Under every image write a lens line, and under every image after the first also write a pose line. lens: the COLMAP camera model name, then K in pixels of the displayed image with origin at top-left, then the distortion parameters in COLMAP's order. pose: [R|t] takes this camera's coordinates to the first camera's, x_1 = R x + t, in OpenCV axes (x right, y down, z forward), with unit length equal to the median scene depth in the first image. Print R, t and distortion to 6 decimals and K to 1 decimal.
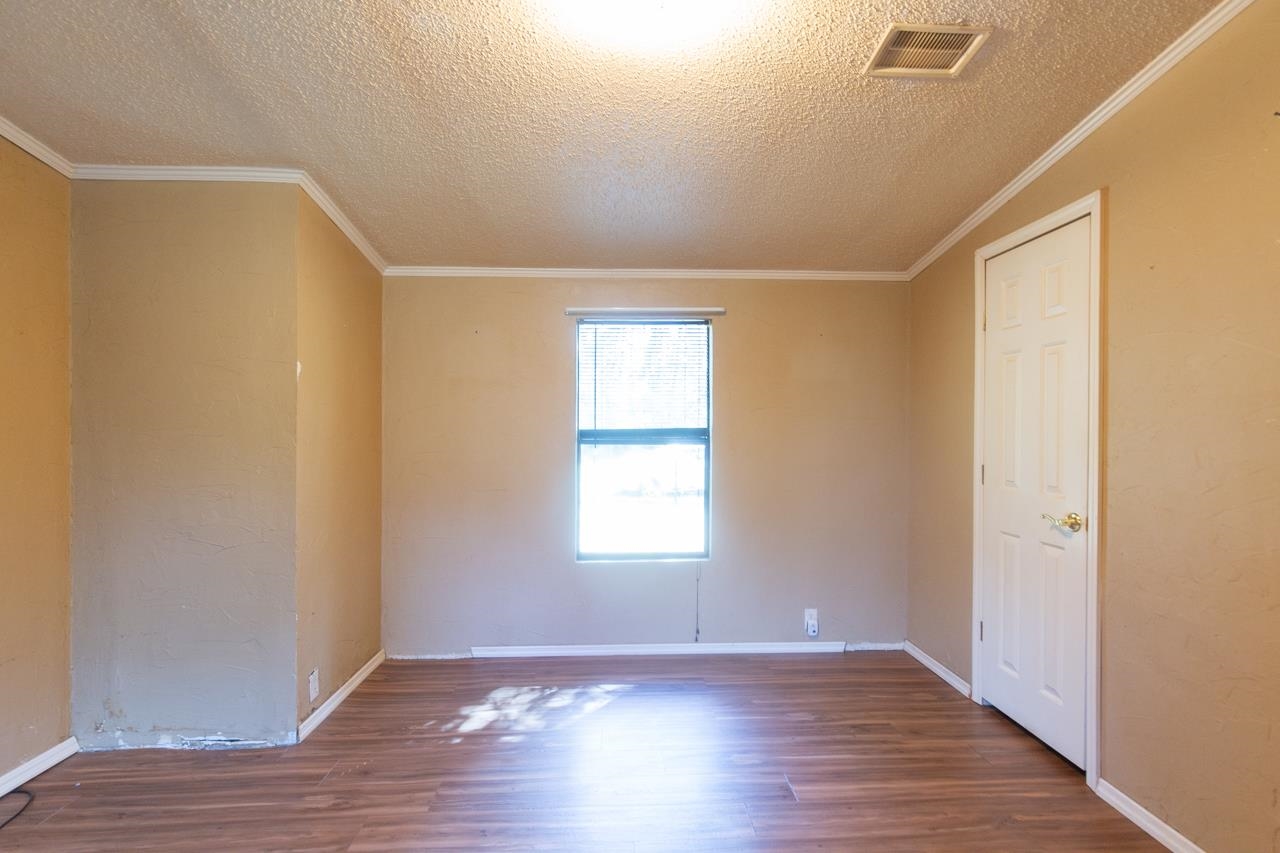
lens RADIAL K [[623.7, 0, 608.8], [0, 623.7, 429.4], [0, 0, 1]] dist [-0.005550, -0.002201]
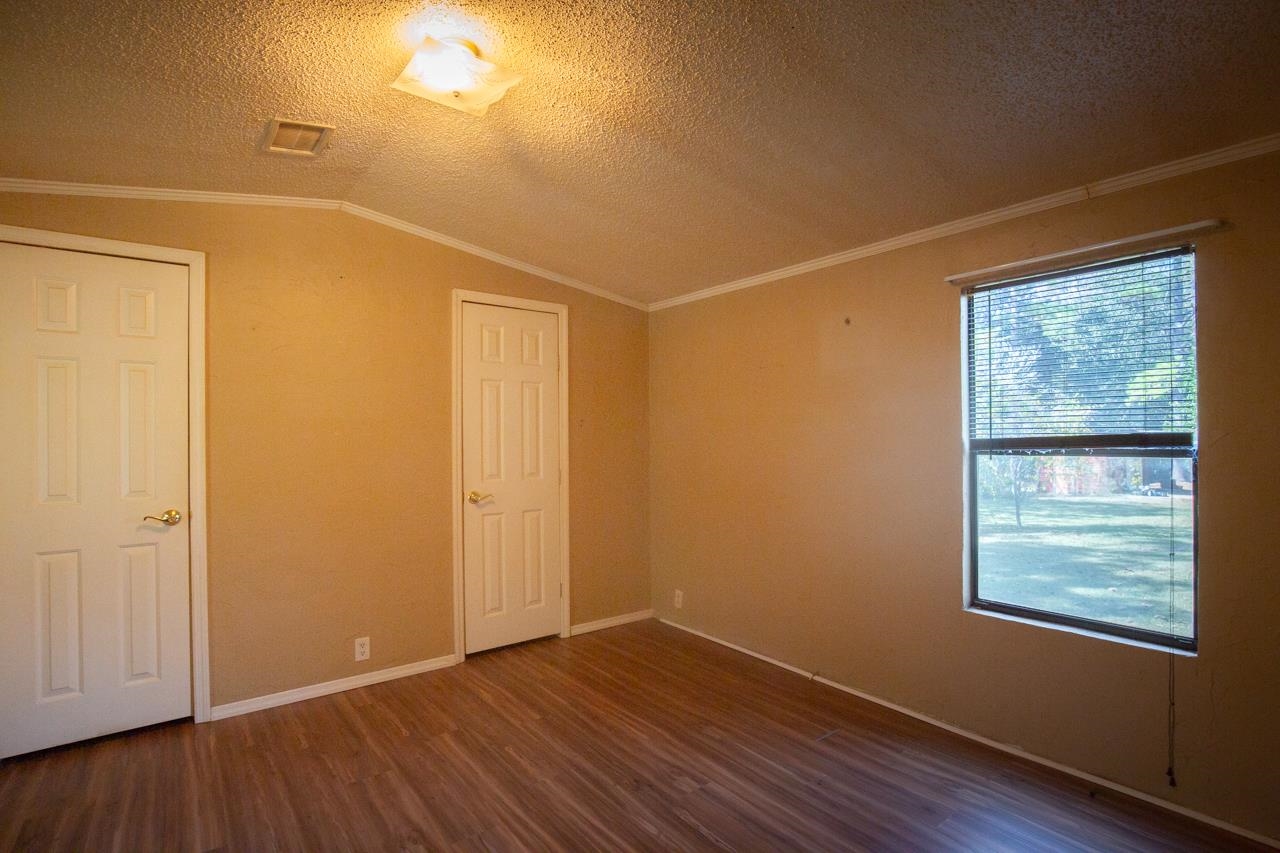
lens RADIAL K [[623.7, 0, 649.8], [0, 623.7, 429.7], [0, 0, 1]] dist [-0.005550, -0.002201]
pose [[-0.591120, 0.006150, 0.806560, -0.547495], [0.004082, 0.999981, -0.004633, -0.006827], [-0.806573, 0.000554, -0.591134, 0.708285]]
